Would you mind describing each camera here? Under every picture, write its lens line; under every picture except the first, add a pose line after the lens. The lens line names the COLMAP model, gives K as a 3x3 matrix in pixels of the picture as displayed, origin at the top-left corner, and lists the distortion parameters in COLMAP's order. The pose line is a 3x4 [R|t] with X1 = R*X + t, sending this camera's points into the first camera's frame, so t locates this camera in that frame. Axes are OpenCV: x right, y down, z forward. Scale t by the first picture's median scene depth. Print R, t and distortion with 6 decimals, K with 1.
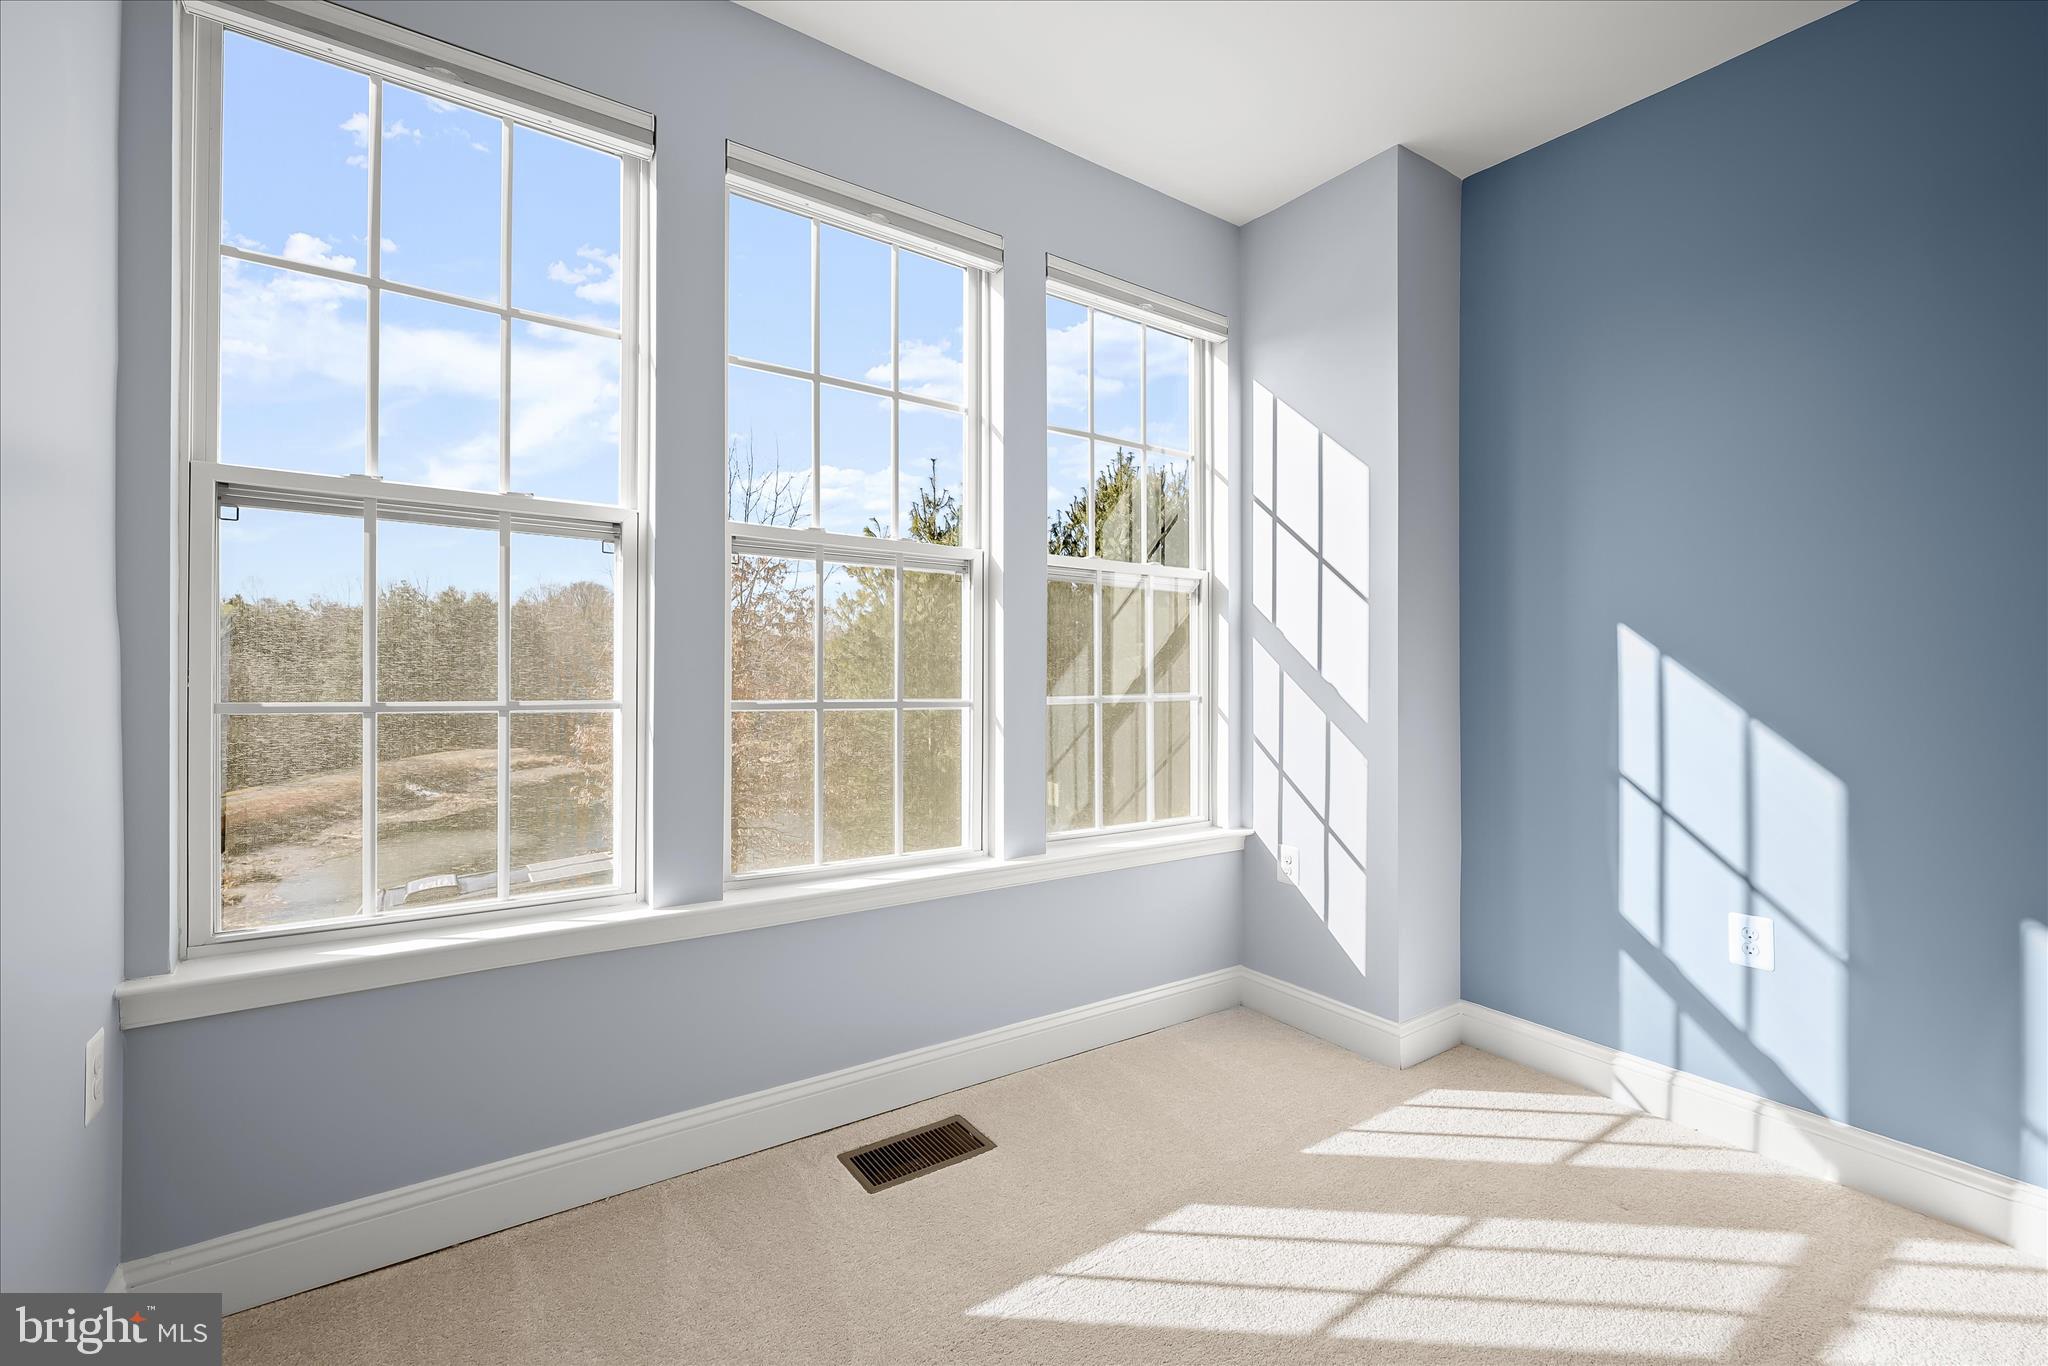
lens RADIAL K [[877.3, 0, 1057.8], [0, 877.3, 675.0], [0, 0, 1]] dist [0.000952, 0.000291]
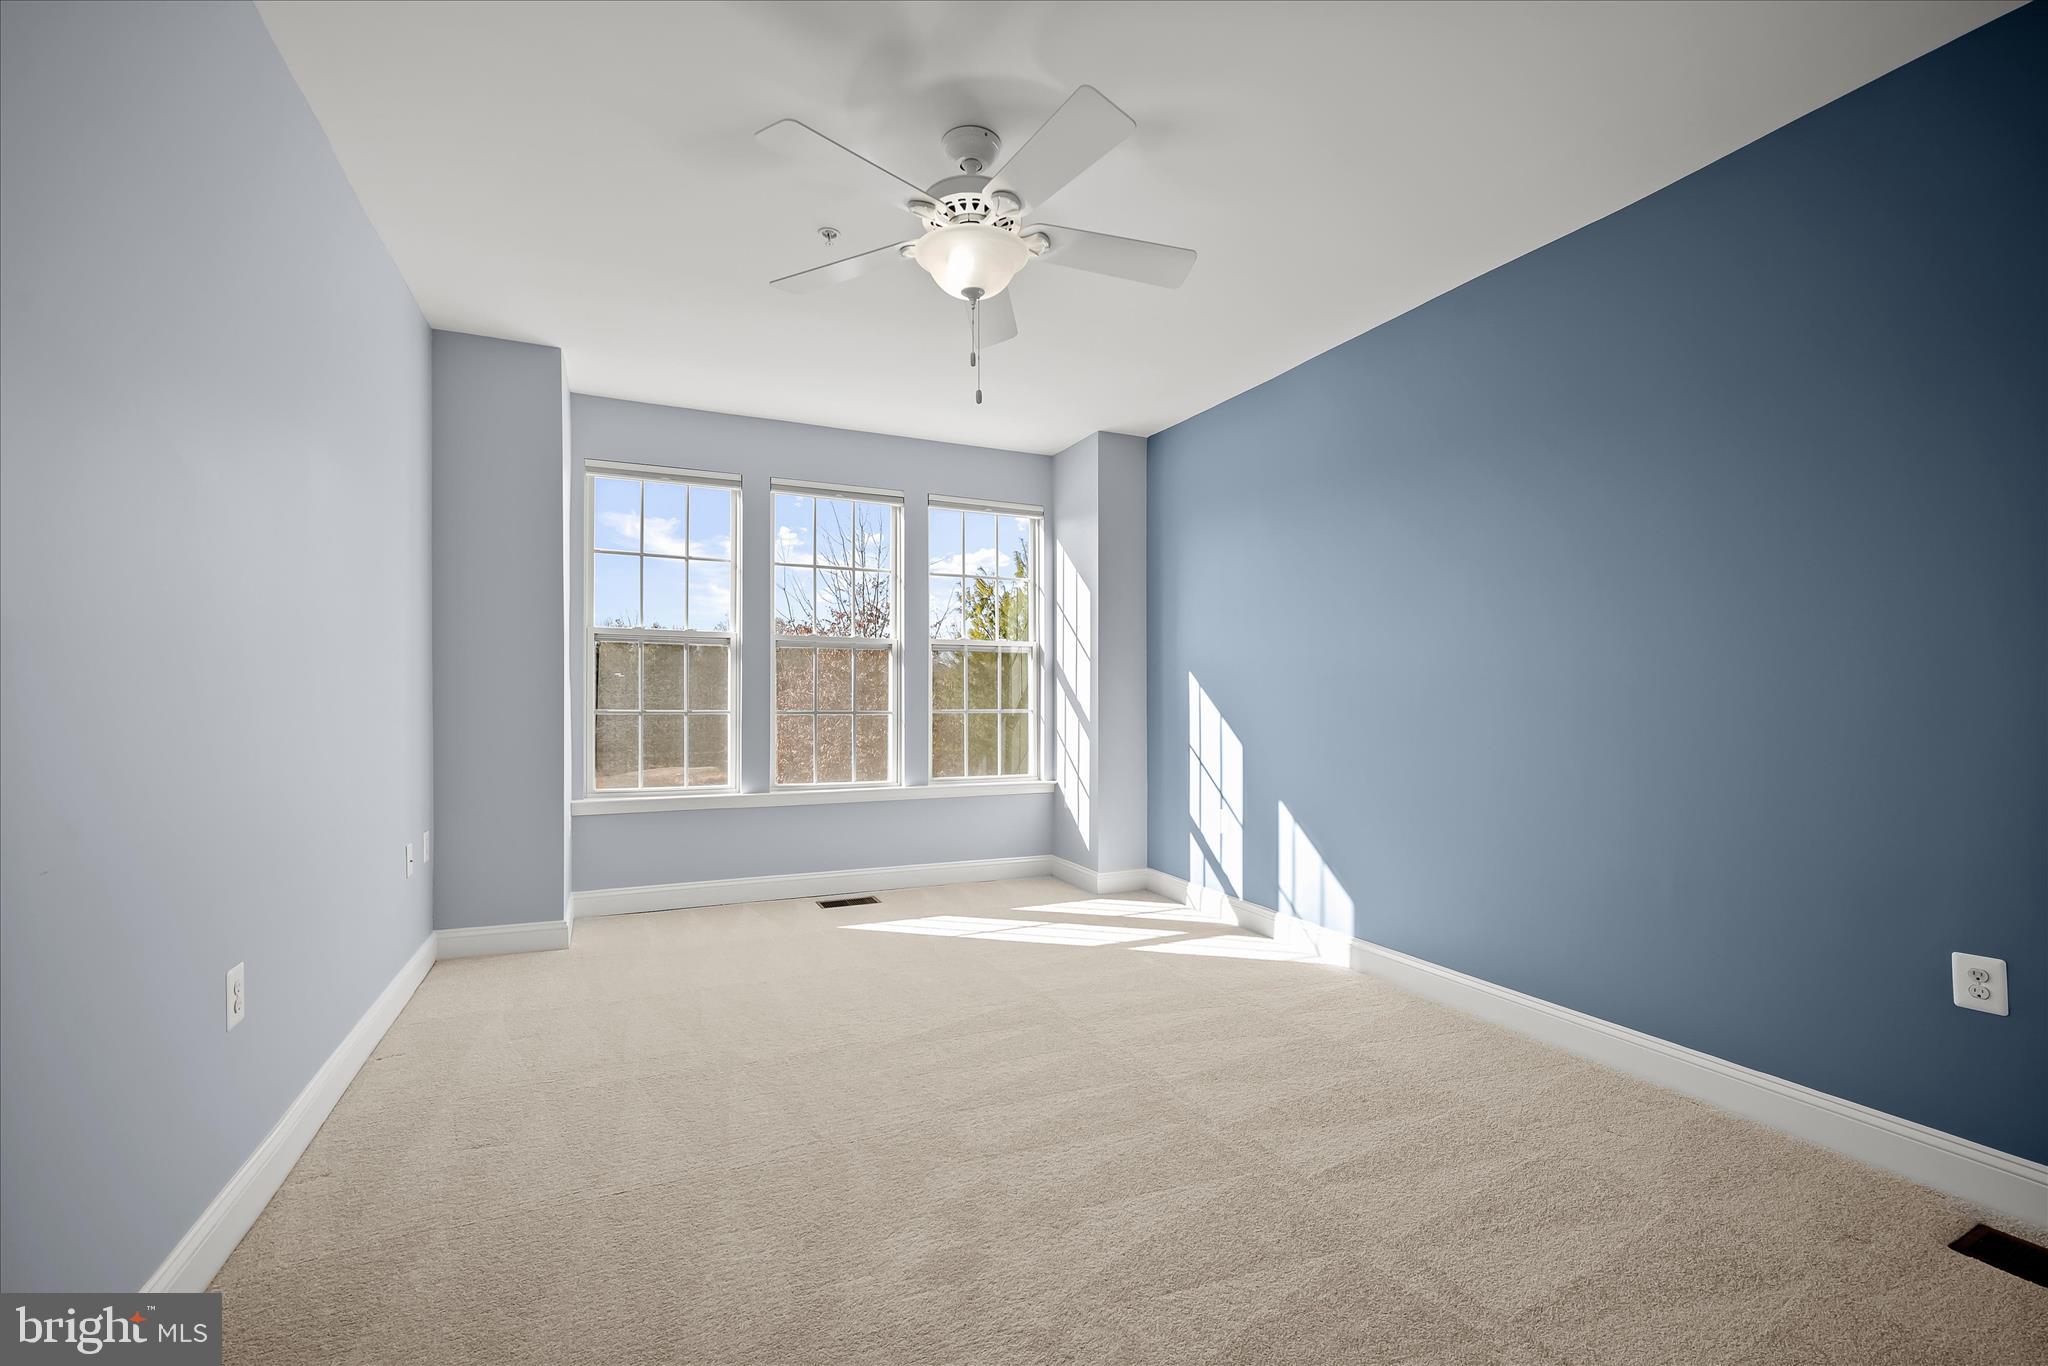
lens RADIAL K [[823.8, 0, 1027.1], [0, 823.8, 694.5], [0, 0, 1]] dist [0.001412, 0.000278]
pose [[0.984114, -0.007323, -0.177386, 0.615003], [0.006344, 0.999961, -0.006085, 0.003784], [0.177424, 0.004863, 0.984123, -0.949358]]
